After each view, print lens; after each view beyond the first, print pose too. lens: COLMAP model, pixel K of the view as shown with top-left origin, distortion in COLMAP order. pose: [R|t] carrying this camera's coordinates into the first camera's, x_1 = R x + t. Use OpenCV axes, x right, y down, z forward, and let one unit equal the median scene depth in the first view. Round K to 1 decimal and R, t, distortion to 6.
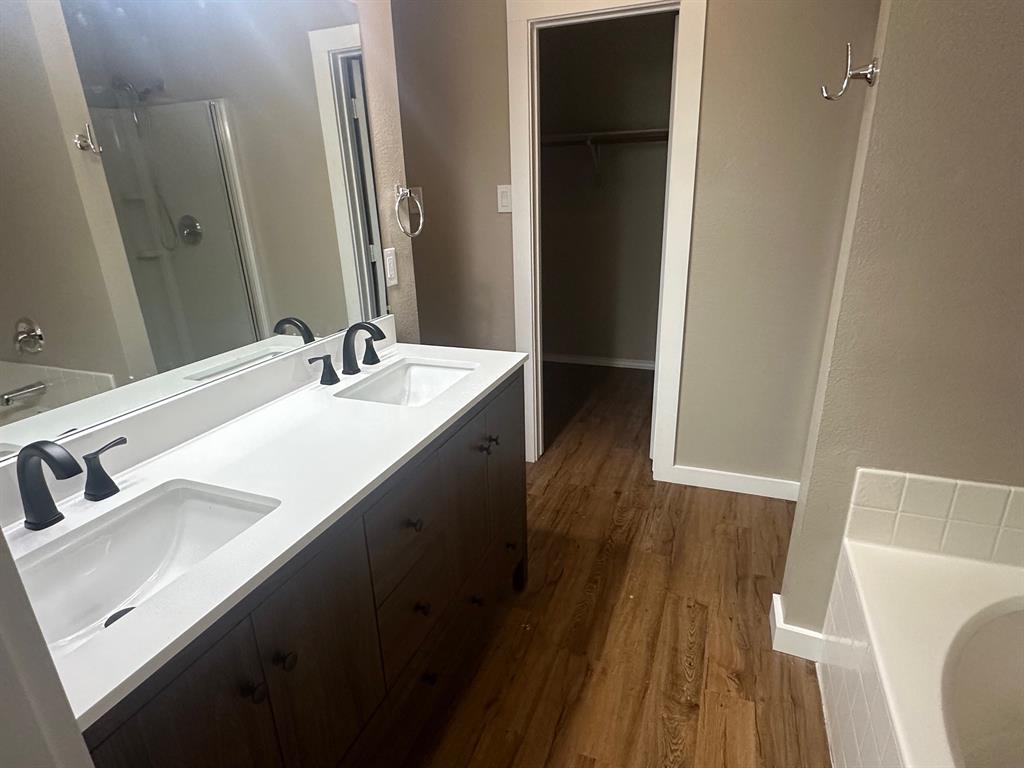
lens RADIAL K [[558.6, 0, 508.0], [0, 558.6, 382.8], [0, 0, 1]] dist [-0.002050, -0.000323]
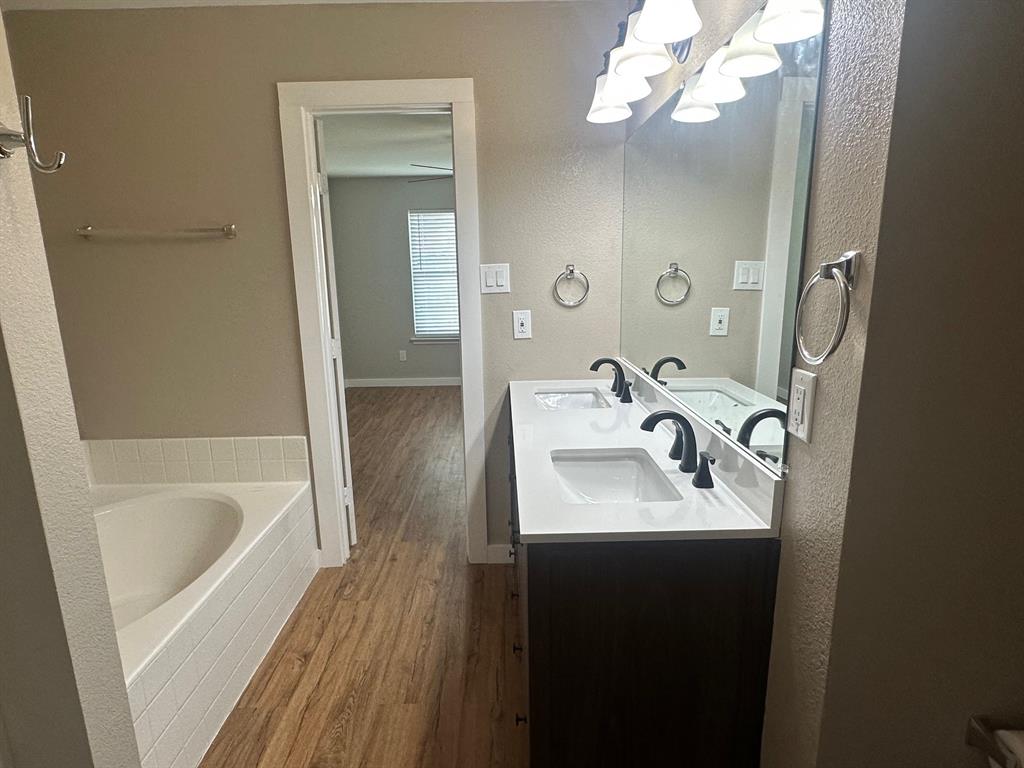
lens RADIAL K [[558.6, 0, 507.1], [0, 558.6, 386.7], [0, 0, 1]] dist [-0.002050, -0.000323]
pose [[-0.924677, 0.132675, -0.356890, 0.279311], [-0.074454, 0.856226, 0.511209, -0.580810], [0.373403, 0.499275, -0.781854, 1.614181]]
